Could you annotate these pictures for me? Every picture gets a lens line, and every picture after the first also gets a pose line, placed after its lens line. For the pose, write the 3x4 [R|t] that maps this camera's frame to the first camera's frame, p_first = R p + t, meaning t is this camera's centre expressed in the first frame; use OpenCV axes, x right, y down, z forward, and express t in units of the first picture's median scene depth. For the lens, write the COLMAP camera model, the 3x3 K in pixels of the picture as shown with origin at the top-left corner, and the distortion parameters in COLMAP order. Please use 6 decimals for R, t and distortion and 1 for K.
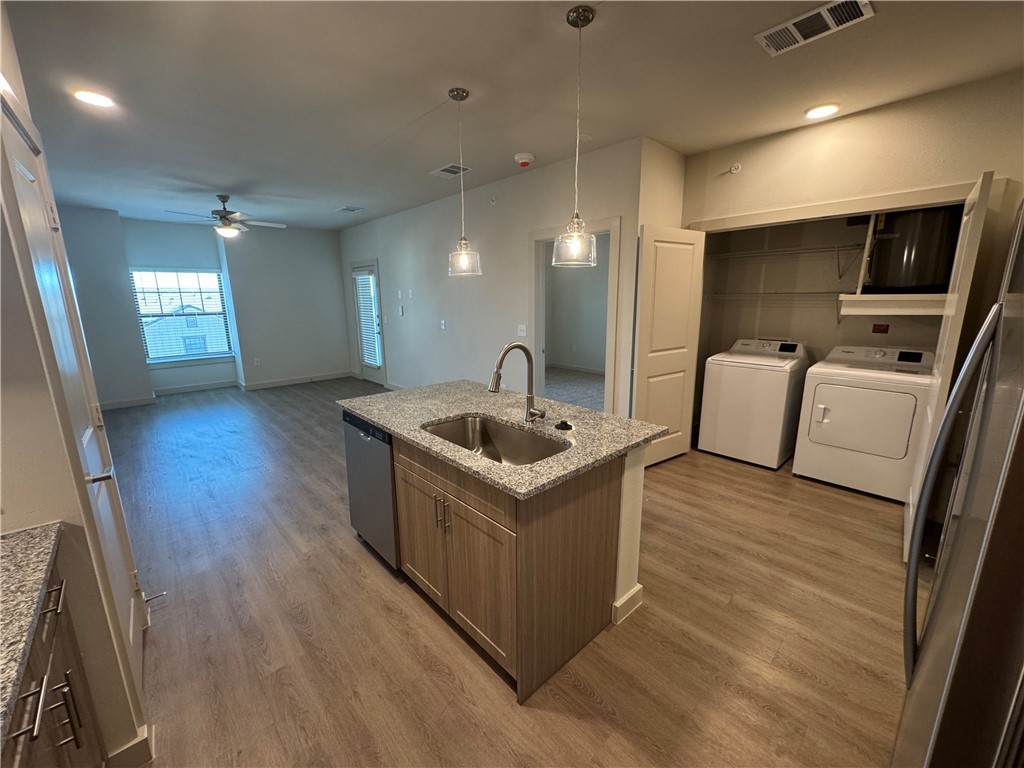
lens RADIAL K [[408.8, 0, 511.4], [0, 408.8, 381.6], [0, 0, 1]] dist [-0.002141, -0.000533]
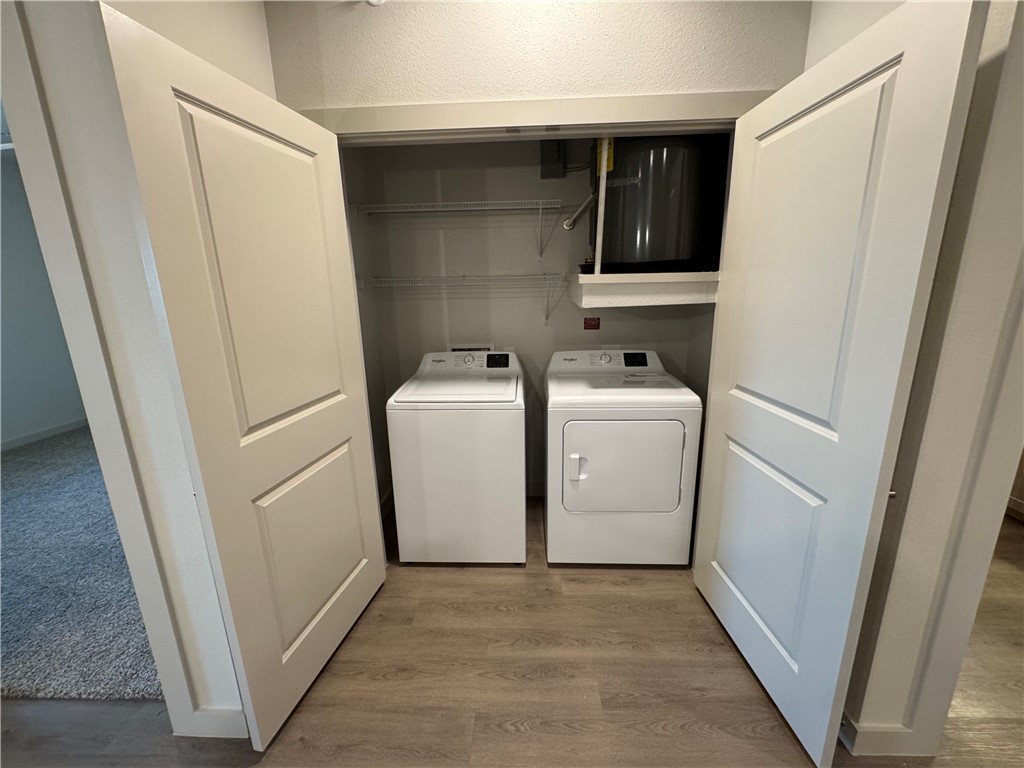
lens RADIAL K [[408.8, 0, 511.3], [0, 408.8, 385.0], [0, 0, 1]] dist [-0.002141, -0.000533]
pose [[0.704842, -0.169591, 0.688794, 0.235980], [0.156898, 0.984223, 0.081777, -0.094434], [-0.691796, 0.050431, 0.720330, 0.516290]]
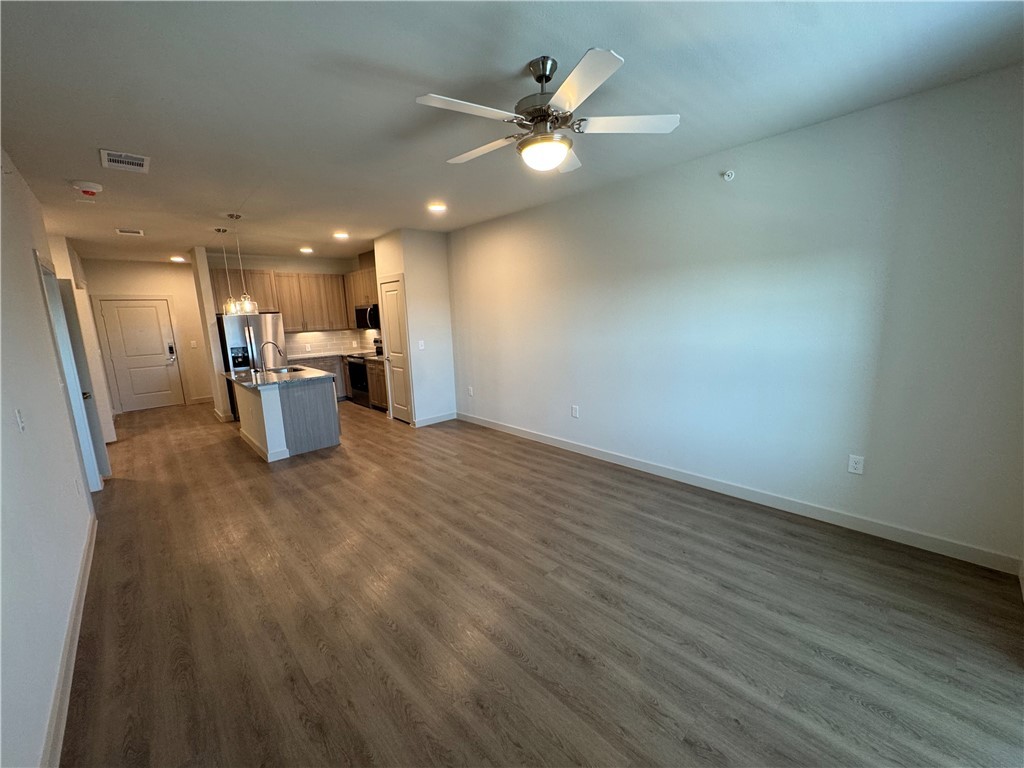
lens RADIAL K [[408.8, 0, 508.9], [0, 408.8, 385.8], [0, 0, 1]] dist [-0.002141, -0.000533]
pose [[-0.998875, 0.045684, 0.012707, -0.836489], [0.047126, 0.926693, 0.372853, -0.391433], [0.005258, 0.373032, -0.927804, 1.861255]]
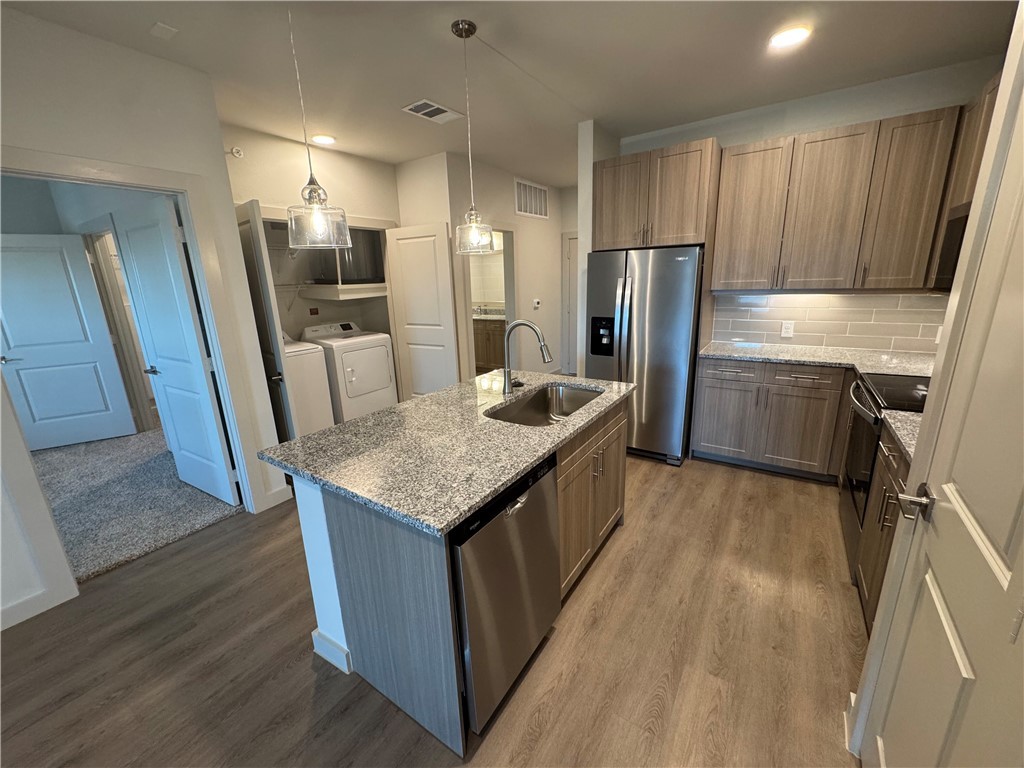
lens RADIAL K [[408.8, 0, 509.9], [0, 408.8, 382.0], [0, 0, 1]] dist [-0.002141, -0.000533]
pose [[-0.231679, -0.224128, 0.946621, -0.525124], [0.232349, 0.932183, 0.277575, -0.125107], [-0.944637, 0.284255, -0.163892, 0.618246]]
